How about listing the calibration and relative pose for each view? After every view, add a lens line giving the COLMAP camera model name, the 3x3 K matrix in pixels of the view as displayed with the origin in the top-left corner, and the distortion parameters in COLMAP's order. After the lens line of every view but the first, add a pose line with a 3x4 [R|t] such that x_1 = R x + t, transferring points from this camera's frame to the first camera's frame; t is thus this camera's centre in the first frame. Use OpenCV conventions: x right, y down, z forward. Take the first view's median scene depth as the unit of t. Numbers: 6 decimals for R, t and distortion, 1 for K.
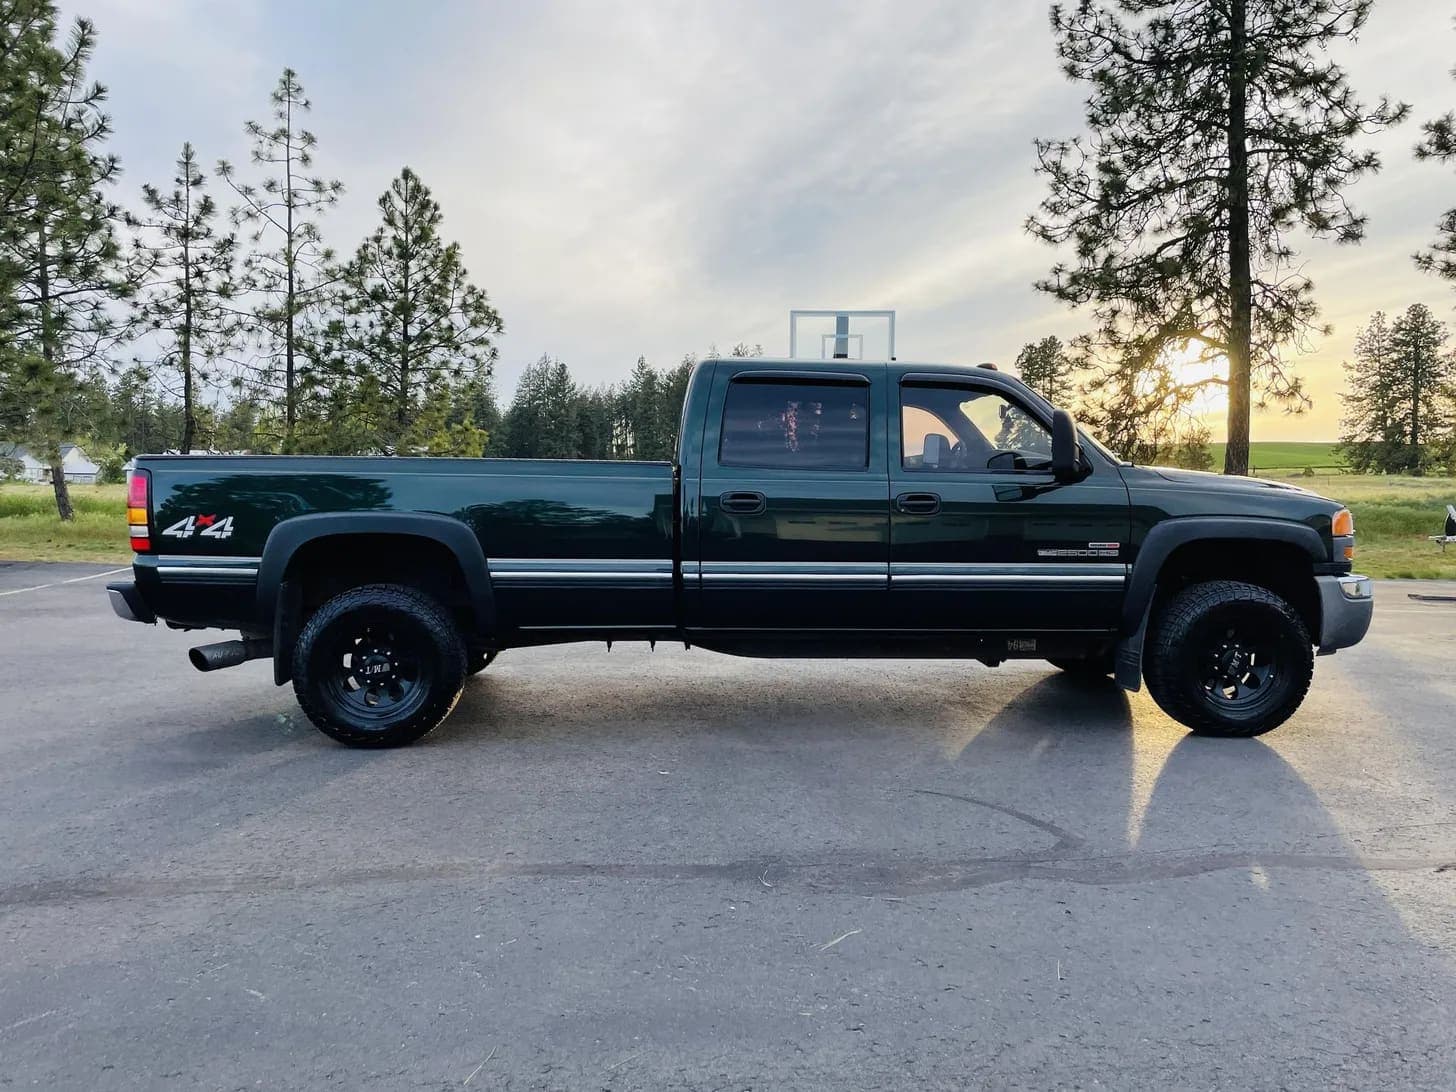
lens RADIAL K [[1106.7, 0, 723.7], [0, 1106.7, 539.9], [0, 0, 1]] dist [0.068310, -0.079679]
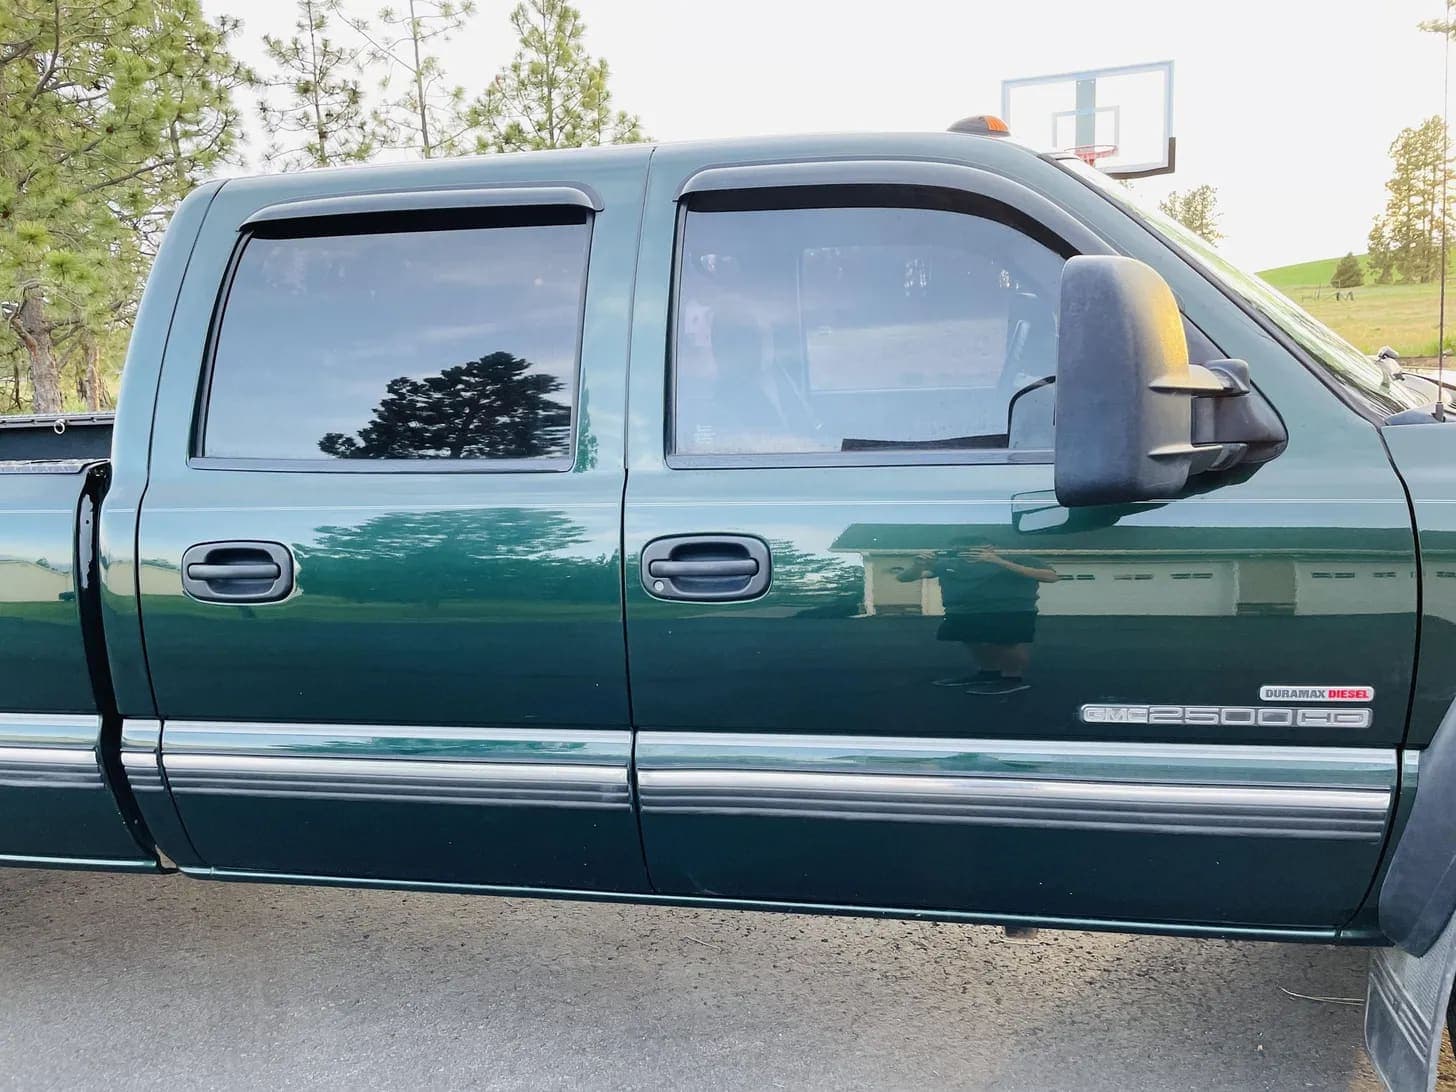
lens RADIAL K [[1171.2, 0, 730.7], [0, 1171.2, 544.3], [0, 0, 1]] dist [0.016876, 0.001888]
pose [[0.960867, -0.010663, -0.276805, 0.076955], [0.046508, 0.991284, 0.123257, -0.022655], [0.273078, -0.131307, 0.952988, 0.182301]]
